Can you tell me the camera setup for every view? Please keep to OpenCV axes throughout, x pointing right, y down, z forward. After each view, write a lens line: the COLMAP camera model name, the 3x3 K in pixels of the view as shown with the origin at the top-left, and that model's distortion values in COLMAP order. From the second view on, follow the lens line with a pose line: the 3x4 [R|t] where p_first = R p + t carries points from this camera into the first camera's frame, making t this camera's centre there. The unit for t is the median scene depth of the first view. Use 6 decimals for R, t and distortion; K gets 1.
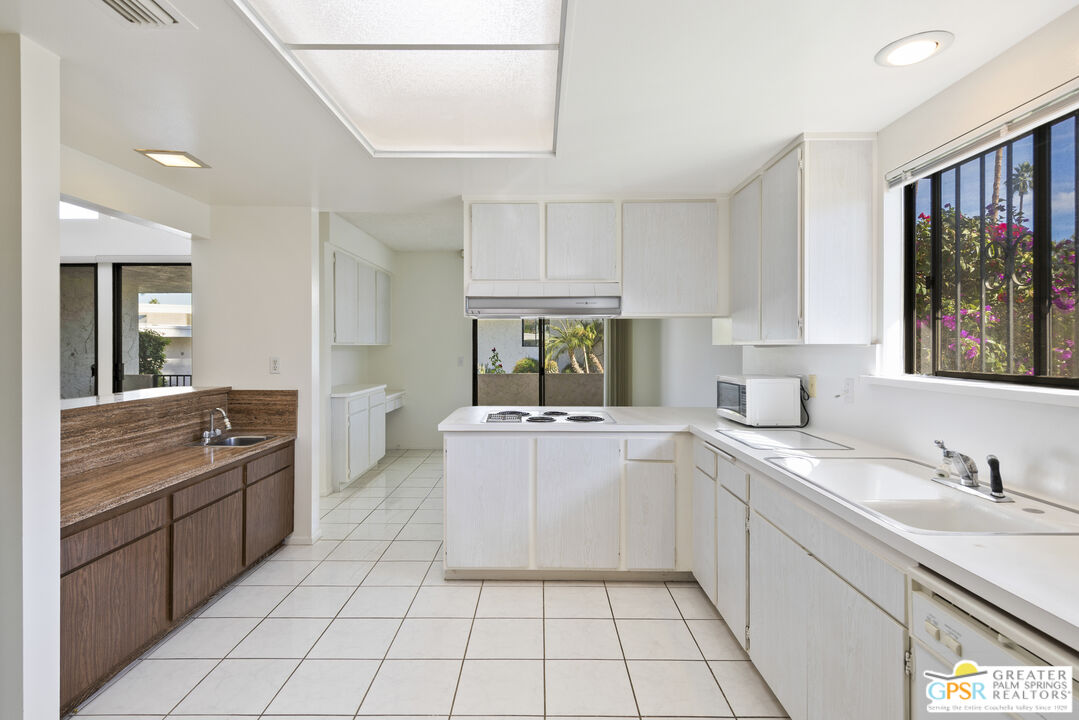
lens RADIAL K [[531.5, 0, 540.2], [0, 531.5, 345.8], [0, 0, 1]] dist [0.003057, -0.000463]
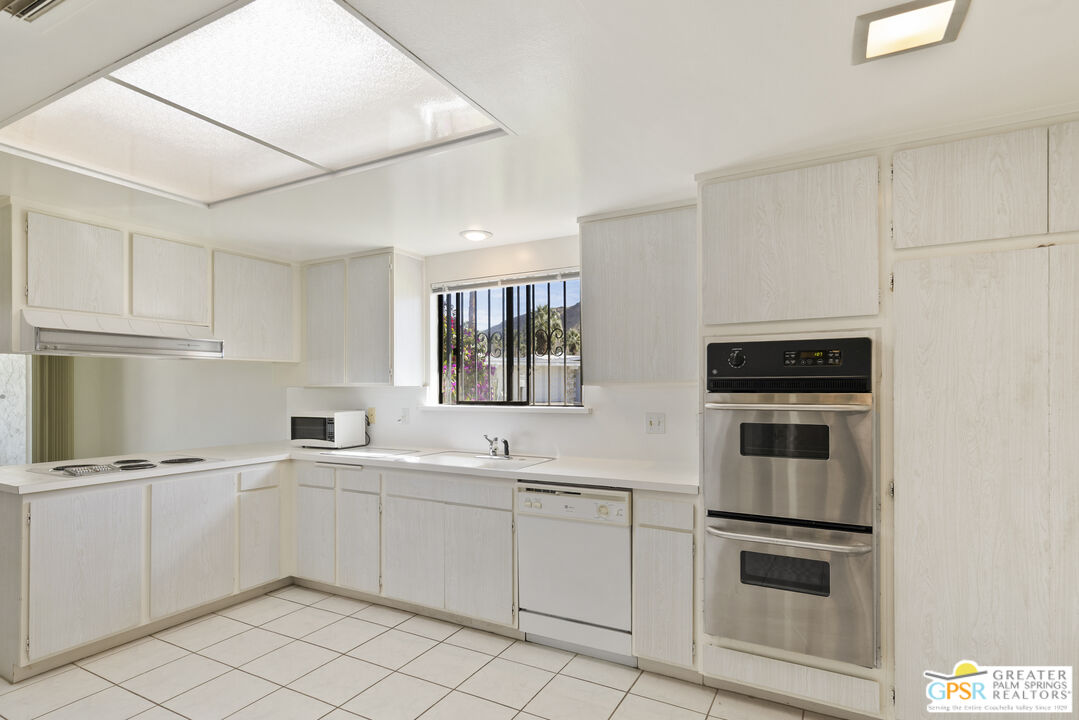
lens RADIAL K [[531.5, 0, 562.7], [0, 531.5, 385.8], [0, 0, 1]] dist [0.003057, -0.000463]
pose [[0.445872, -0.000023, 0.895097, -0.898067], [0.002185, 0.999997, -0.001062, -0.001755], [-0.895094, 0.002429, 0.445870, -0.147760]]
